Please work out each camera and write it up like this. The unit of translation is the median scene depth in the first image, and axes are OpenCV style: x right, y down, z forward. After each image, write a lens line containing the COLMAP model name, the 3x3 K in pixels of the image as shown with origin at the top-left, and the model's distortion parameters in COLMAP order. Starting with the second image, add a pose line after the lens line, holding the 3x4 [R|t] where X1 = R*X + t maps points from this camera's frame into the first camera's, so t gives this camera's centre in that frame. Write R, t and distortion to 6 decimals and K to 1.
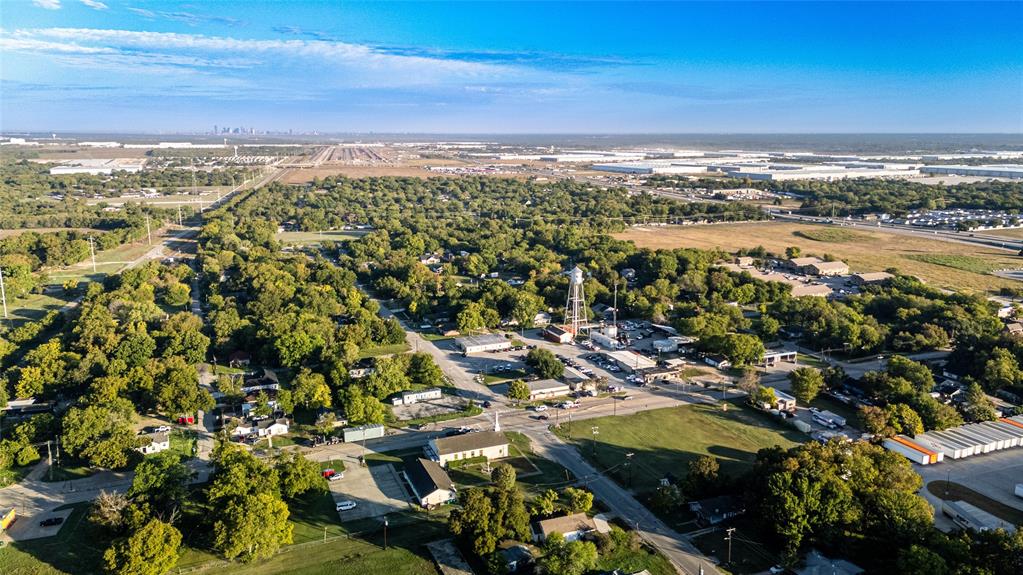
lens RADIAL K [[765.9, 0, 507.1], [0, 765.9, 271.2], [0, 0, 1]] dist [0.075733, -0.055506]
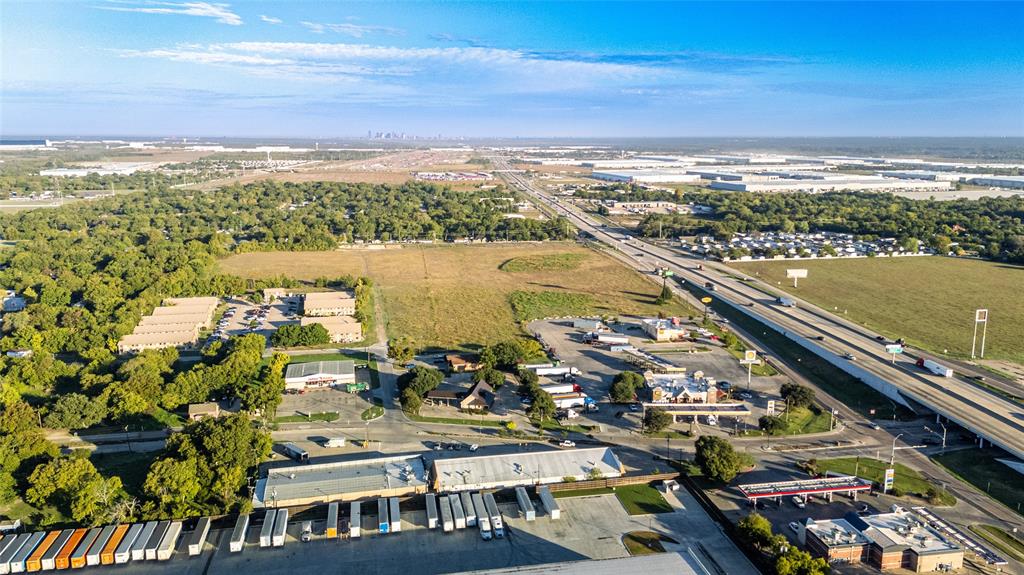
lens RADIAL K [[766.6, 0, 507.6], [0, 766.6, 271.2], [0, 0, 1]] dist [0.075733, -0.055506]
pose [[0.980357, 0.034630, -0.194169, 0.645955], [-0.035541, 0.999367, -0.001211, -0.039596], [0.194004, 0.008088, 0.980967, 0.196762]]
